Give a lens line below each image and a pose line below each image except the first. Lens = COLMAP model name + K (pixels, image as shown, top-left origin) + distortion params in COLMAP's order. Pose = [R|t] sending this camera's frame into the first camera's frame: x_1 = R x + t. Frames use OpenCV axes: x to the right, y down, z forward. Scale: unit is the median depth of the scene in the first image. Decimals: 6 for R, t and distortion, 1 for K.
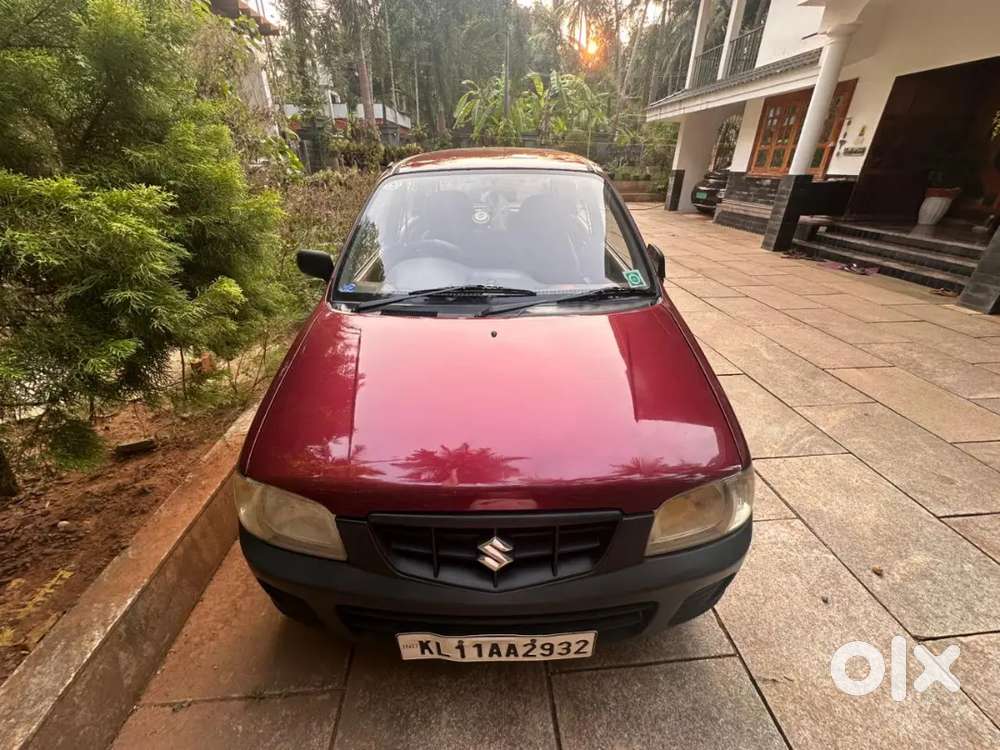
lens RADIAL K [[400.1, 0, 501.7], [0, 400.1, 373.7], [0, 0, 1]] dist [-0.008504, 0.001683]
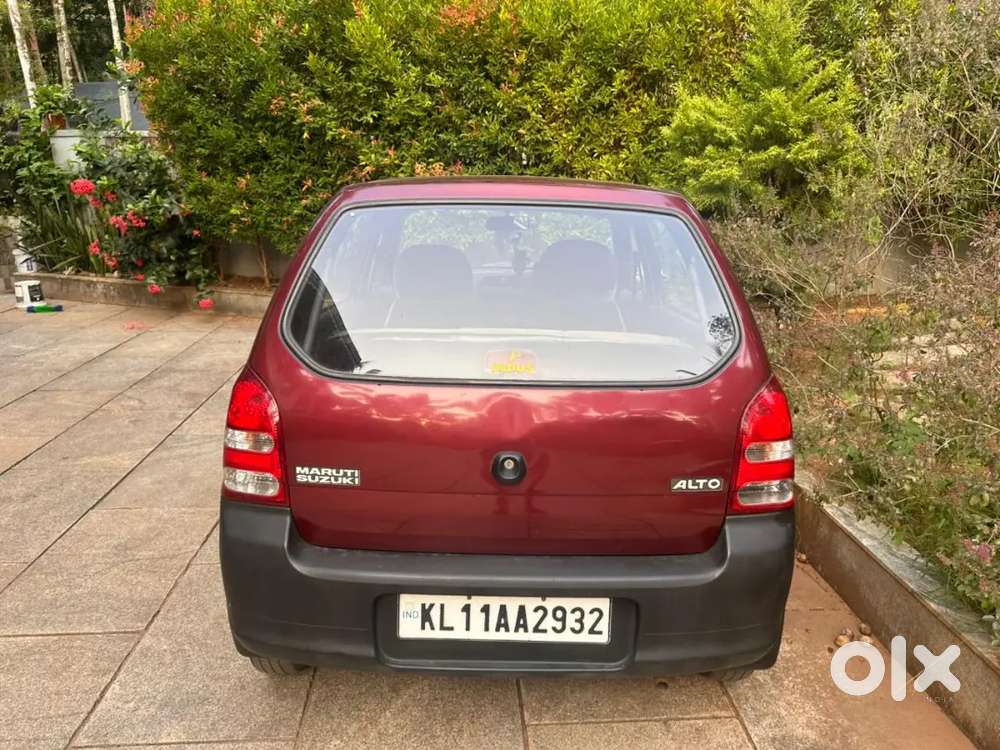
lens RADIAL K [[705.1, 0, 501.3], [0, 705.1, 373.3], [0, 0, 1]] dist [0.005867, -0.004656]
pose [[-0.999885, -0.014869, -0.002871, -0.004353], [-0.012753, 0.724602, 0.689050, -2.425362], [-0.008165, 0.689007, -0.724708, 4.421745]]
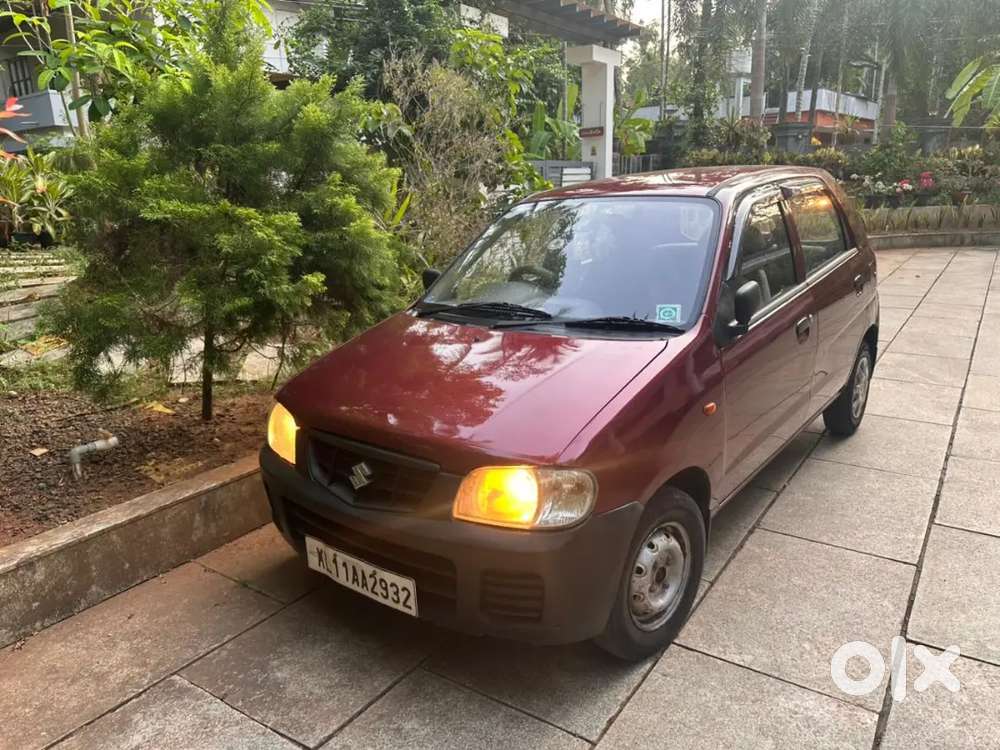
lens RADIAL K [[708.1, 0, 505.7], [0, 708.1, 371.4], [0, 0, 1]] dist [0.034624, -0.040936]
pose [[0.777162, 0.138825, -0.613797, 1.444764], [-0.269724, 0.954714, -0.125580, 0.239222], [0.568567, 0.263152, 0.779412, -0.519733]]
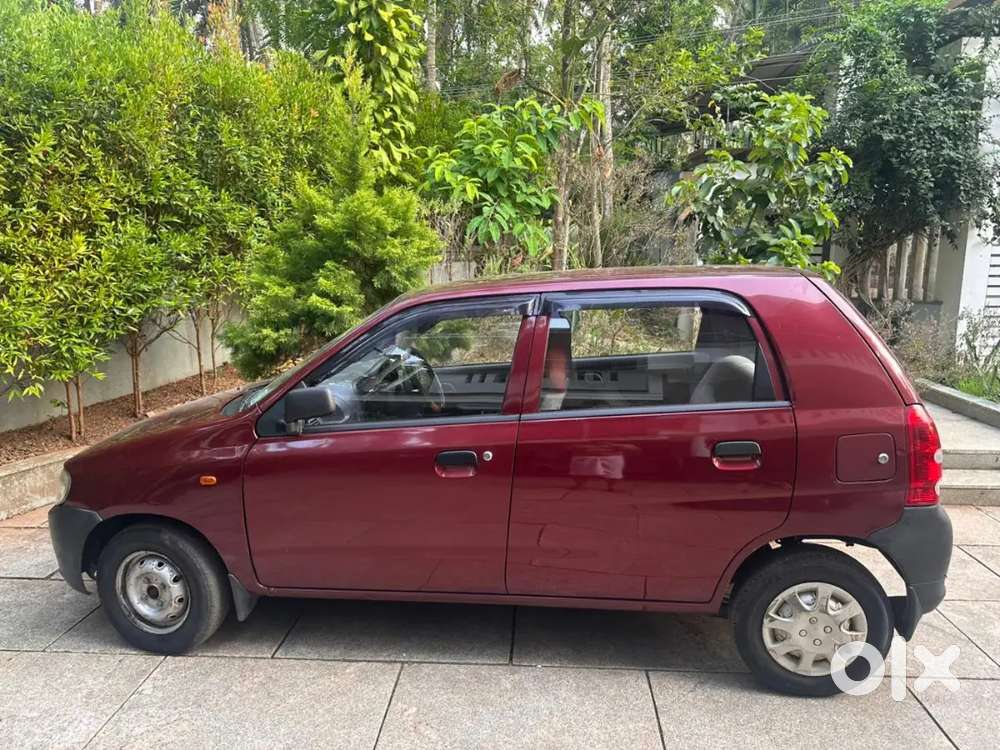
lens RADIAL K [[708.1, 0, 504.2], [0, 708.1, 374.2], [0, 0, 1]] dist [0.034624, -0.040936]
pose [[-0.130192, 0.174653, -0.975985, 2.796013], [-0.461076, 0.860785, 0.215543, -1.354063], [0.877758, 0.478065, -0.031539, 2.219090]]
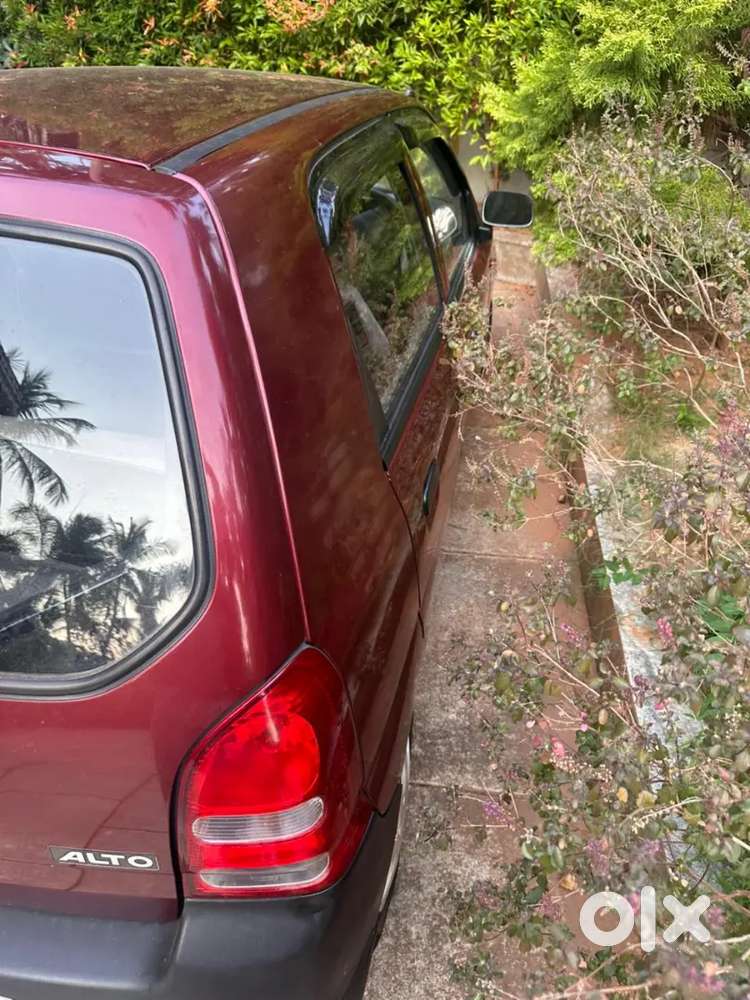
lens RADIAL K [[708.1, 0, 381.7], [0, 708.1, 506.7], [0, 0, 1]] dist [0.034624, -0.040936]
pose [[-0.981938, -0.121237, 0.145259, -0.790226], [0.078201, 0.439034, 0.895061, -2.054668], [-0.172288, 0.890253, -0.421623, 3.422318]]
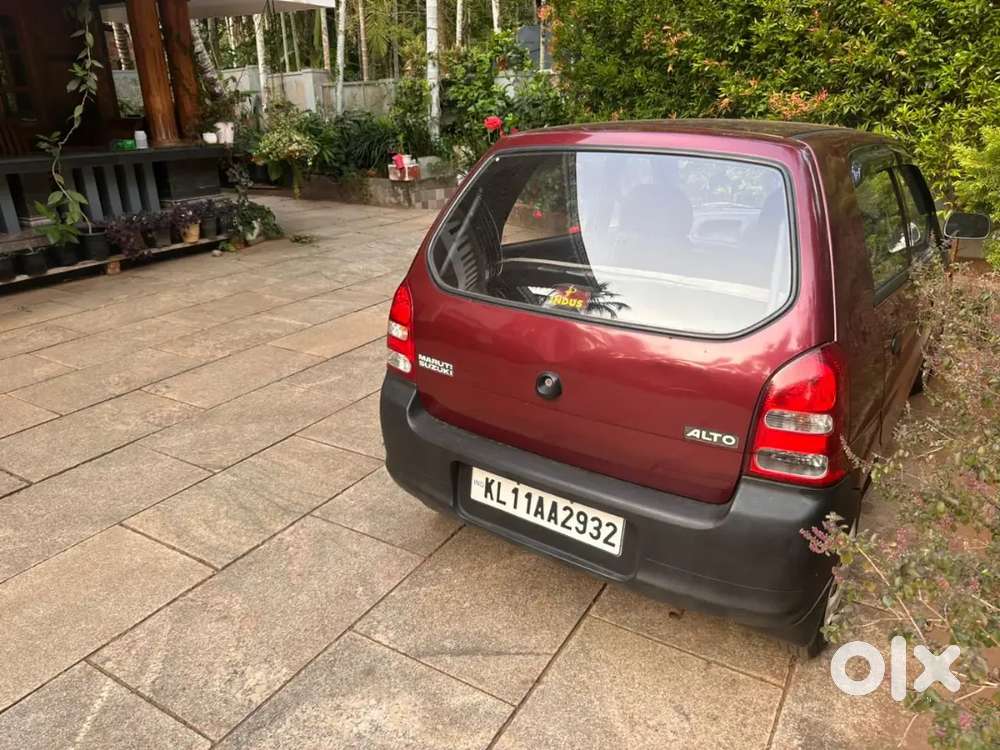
lens RADIAL K [[708.1, 0, 499.0], [0, 708.1, 374.3], [0, 0, 1]] dist [0.034624, -0.040936]
pose [[-0.817035, -0.199322, 0.541041, -0.873447], [0.280620, 0.682255, 0.675115, -2.514696], [-0.503693, 0.703419, -0.501492, 4.422260]]
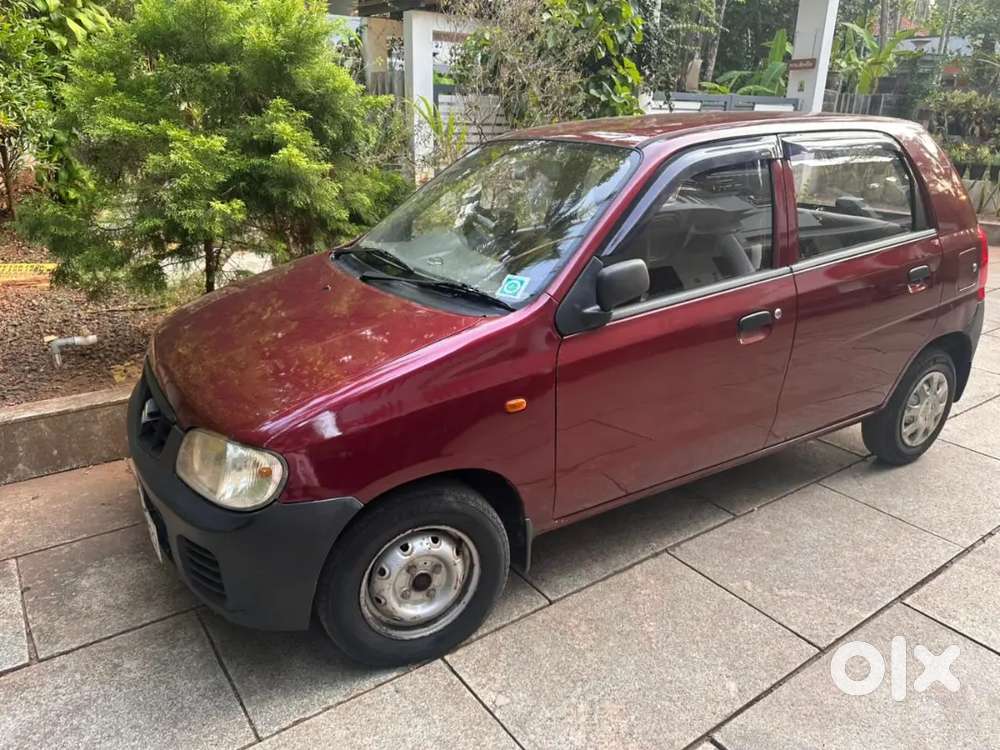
lens RADIAL K [[708.1, 0, 504.7], [0, 708.1, 363.3], [0, 0, 1]] dist [0.034624, -0.040936]
pose [[0.521231, 0.291597, -0.802053, 1.990880], [-0.418931, 0.906214, 0.057215, -0.255705], [0.743516, 0.306183, 0.594506, 0.372543]]
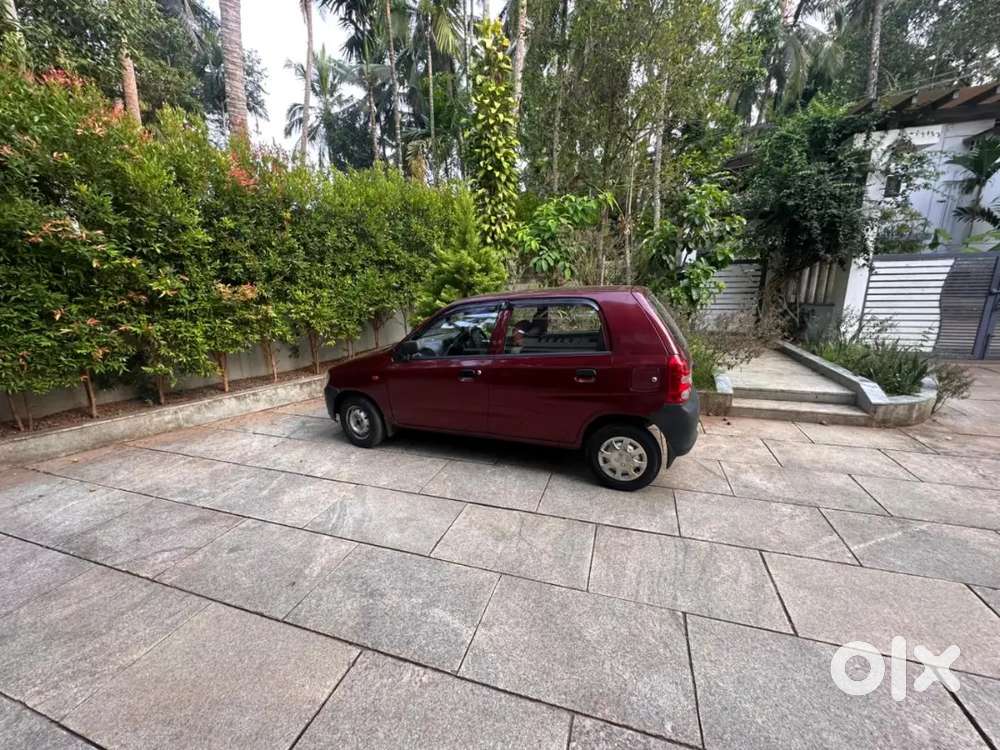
lens RADIAL K [[400.1, 0, 499.5], [0, 400.1, 375.6], [0, 0, 1]] dist [-0.008504, 0.001683]
pose [[-0.383528, 0.234947, -0.893144, 3.201453], [-0.409792, 0.823384, 0.392567, -1.804513], [0.827633, 0.516564, -0.219511, 3.004539]]
